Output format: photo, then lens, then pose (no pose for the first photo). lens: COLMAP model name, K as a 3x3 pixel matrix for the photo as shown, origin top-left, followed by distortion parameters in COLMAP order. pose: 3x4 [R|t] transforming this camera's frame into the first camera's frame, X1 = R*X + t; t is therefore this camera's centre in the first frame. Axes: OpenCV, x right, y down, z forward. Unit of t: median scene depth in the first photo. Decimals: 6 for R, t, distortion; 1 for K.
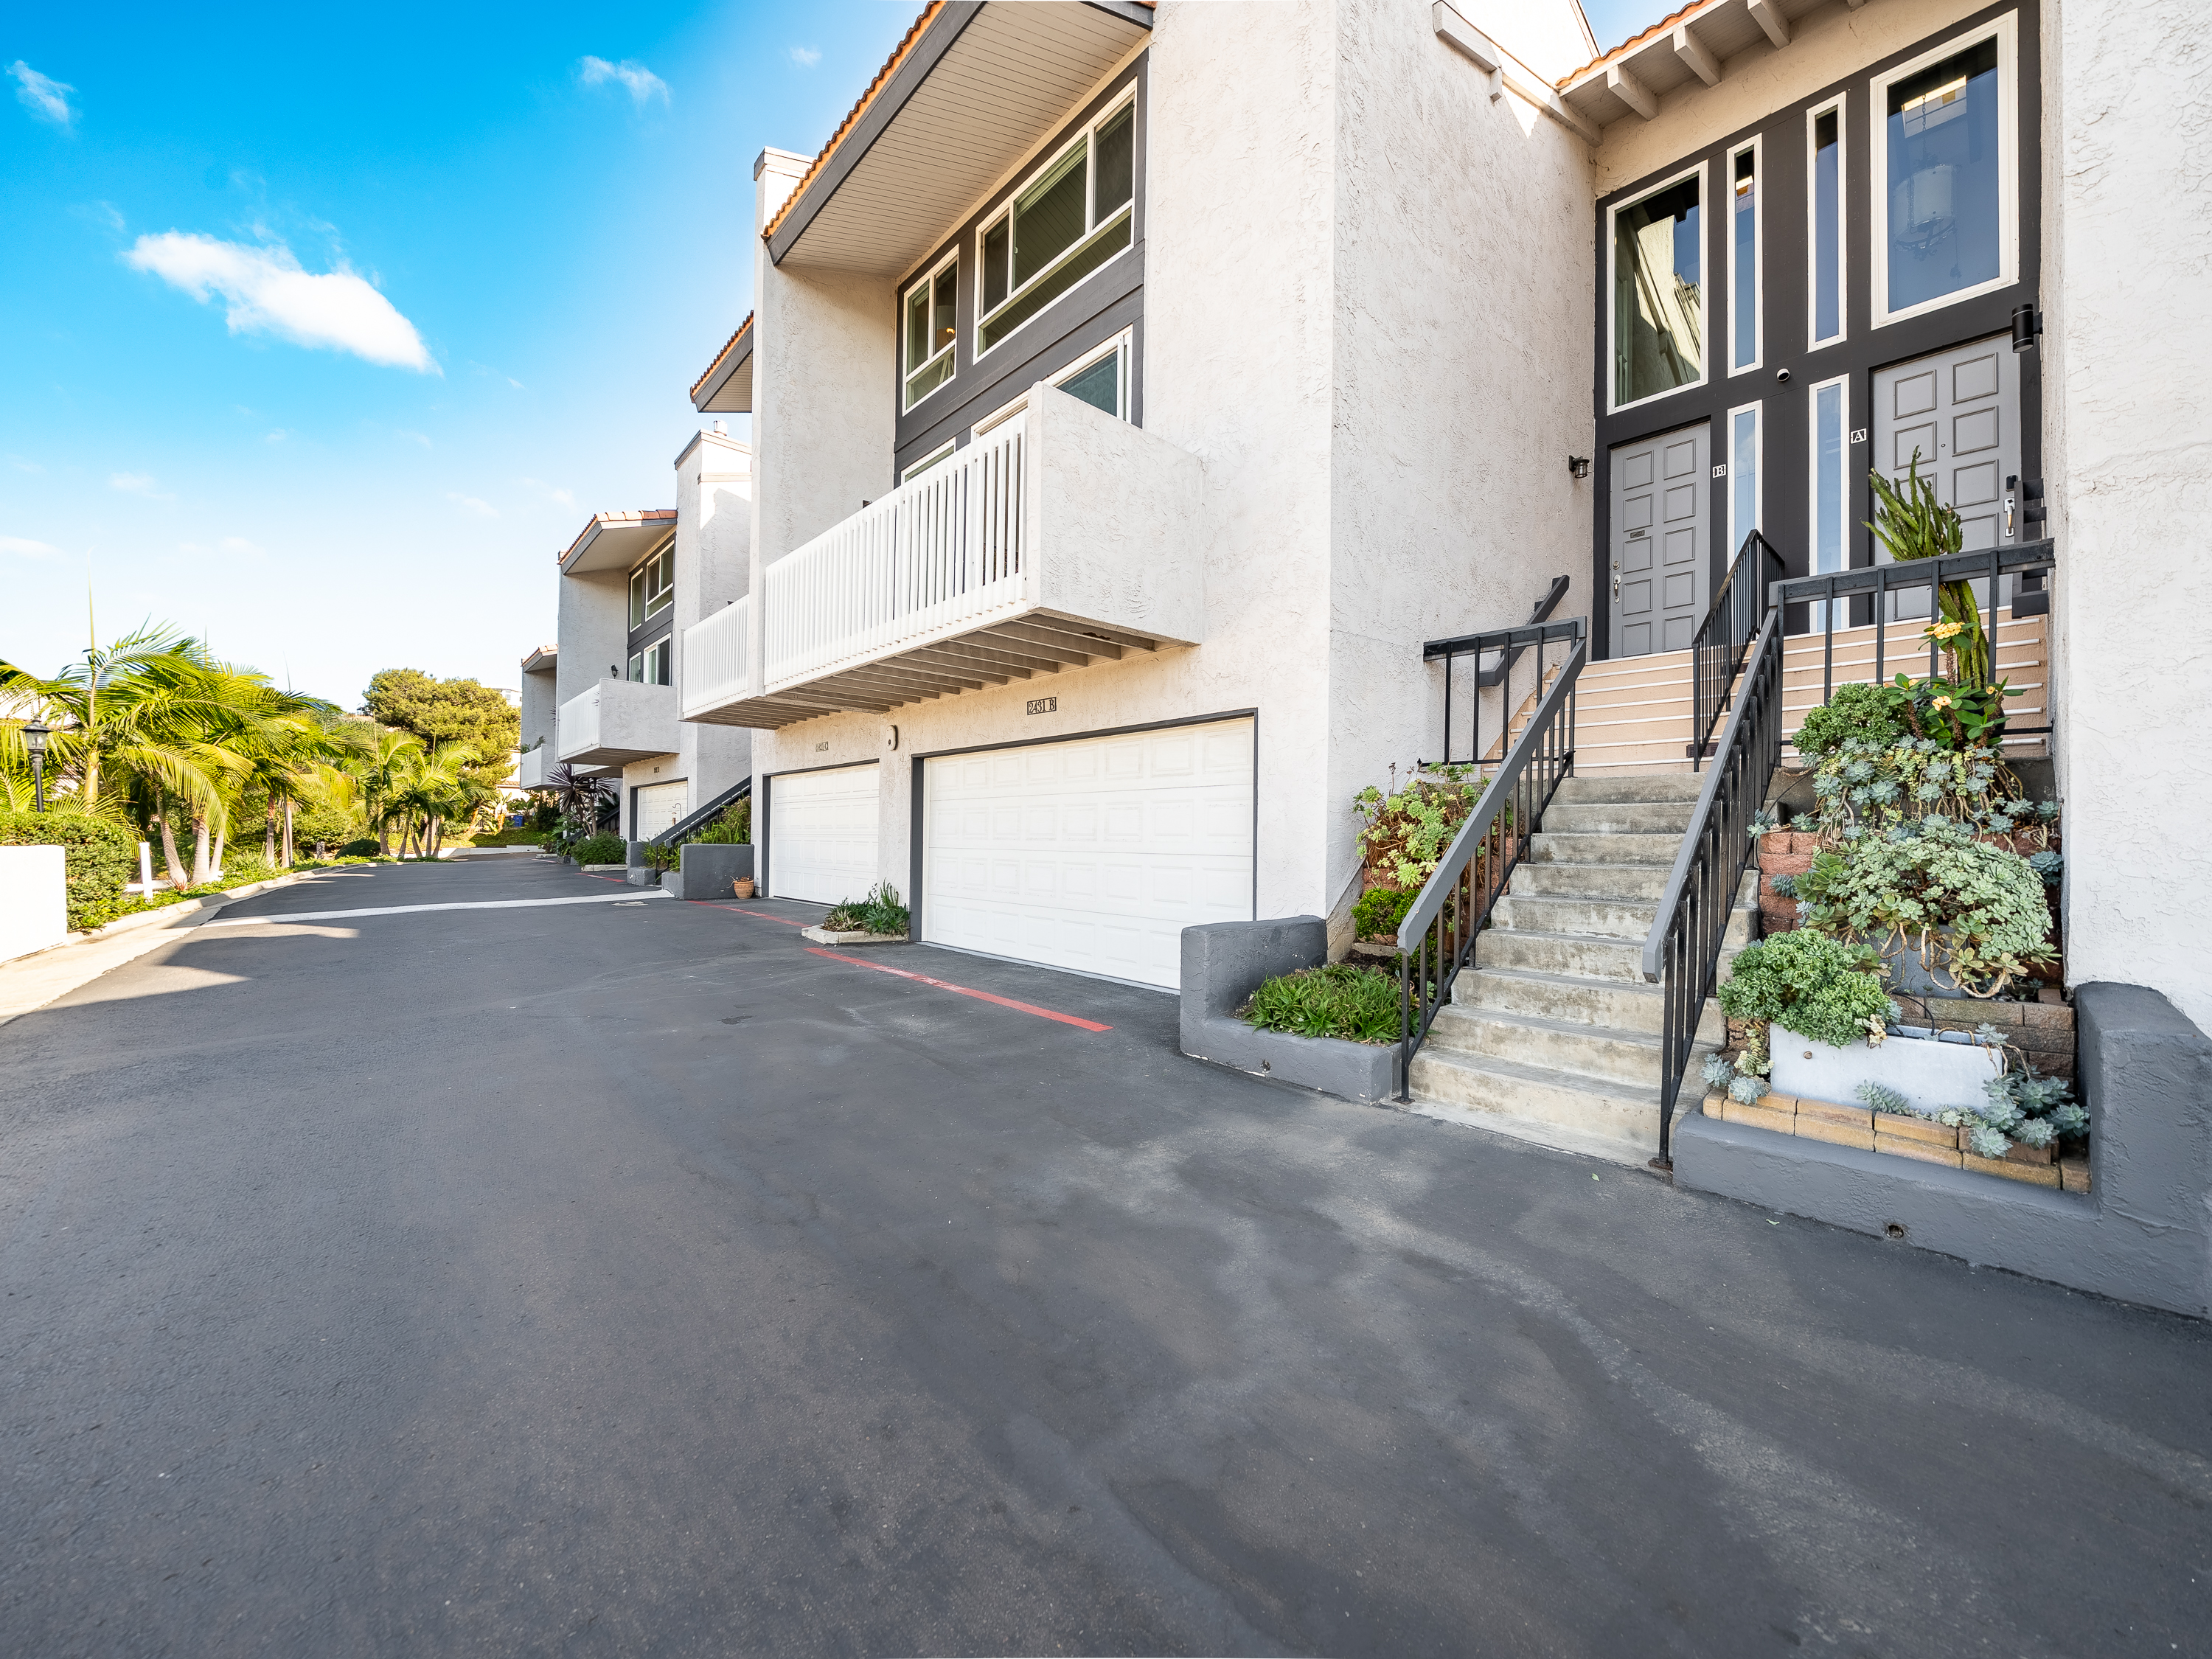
lens RADIAL K [[842.5, 0, 1104.3], [0, 842.5, 829.4], [0, 0, 1]] dist [-0.007357, -0.000164]
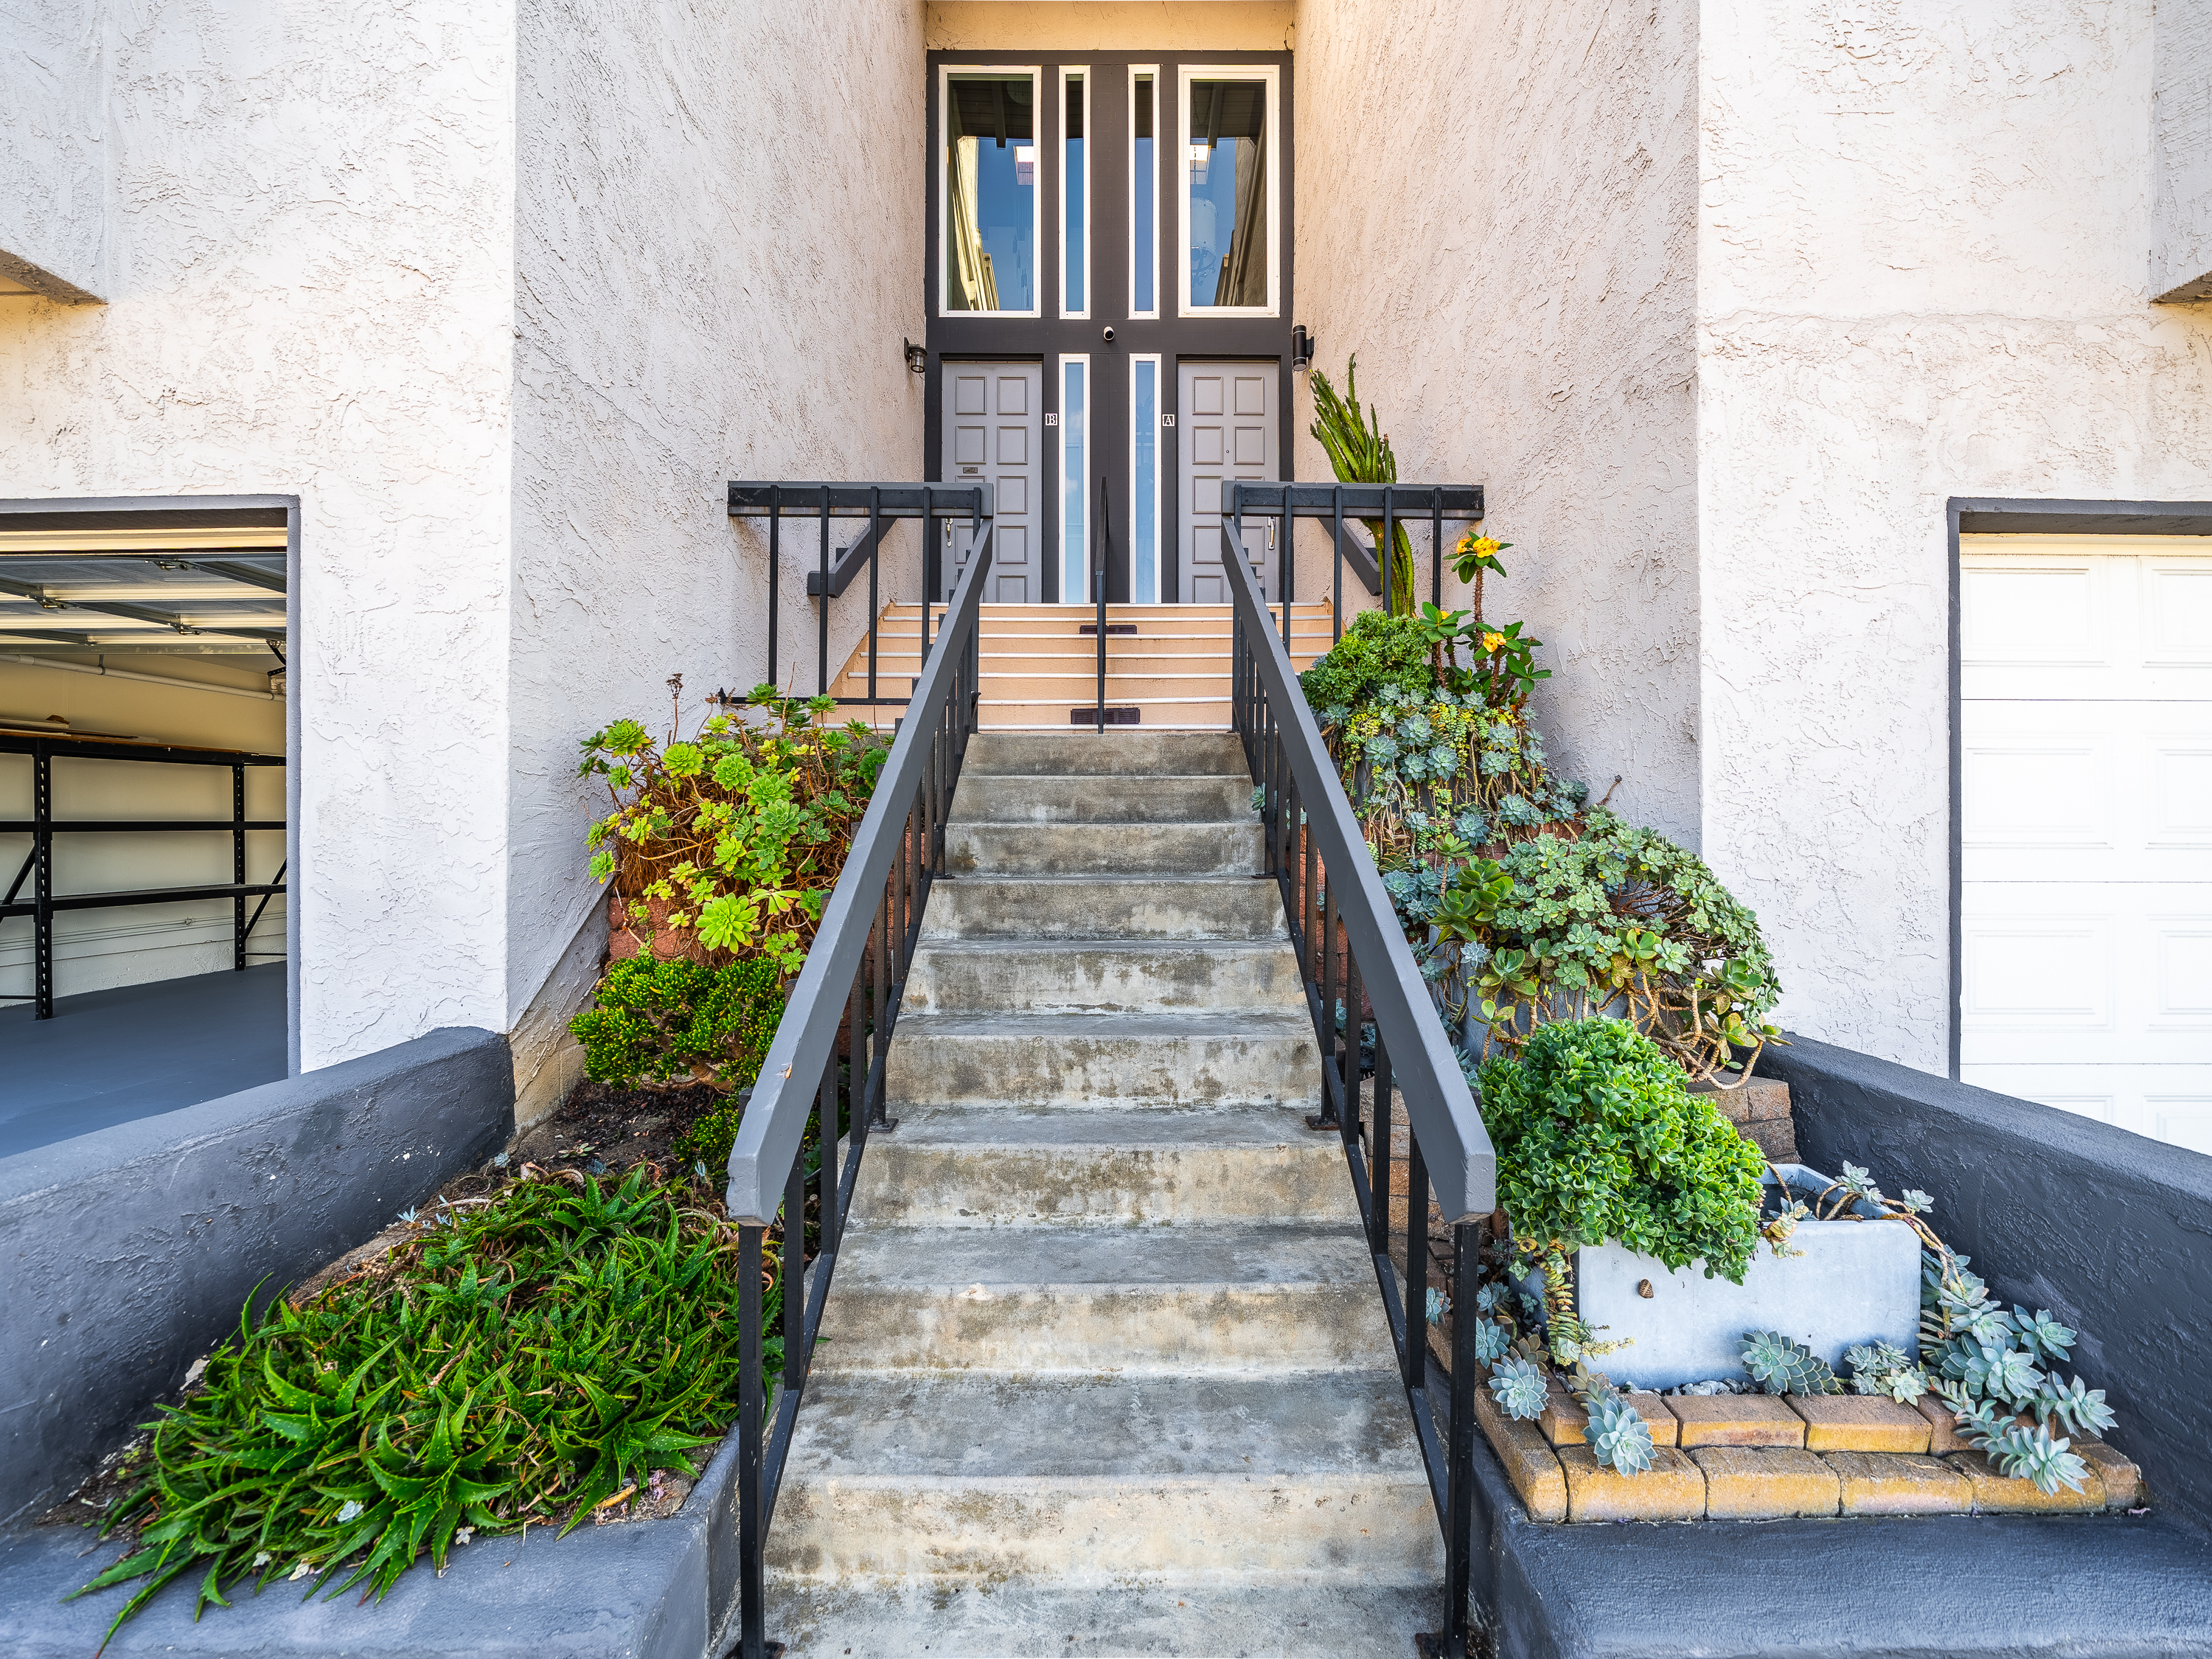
lens RADIAL K [[842.5, 0, 1116.9], [0, 842.5, 830.6], [0, 0, 1]] dist [-0.007357, -0.000164]
pose [[0.671611, -0.010665, 0.740827, 0.169182], [-0.000770, 0.999886, 0.015092, 0.001345], [-0.740903, -0.010707, 0.671526, 0.531748]]
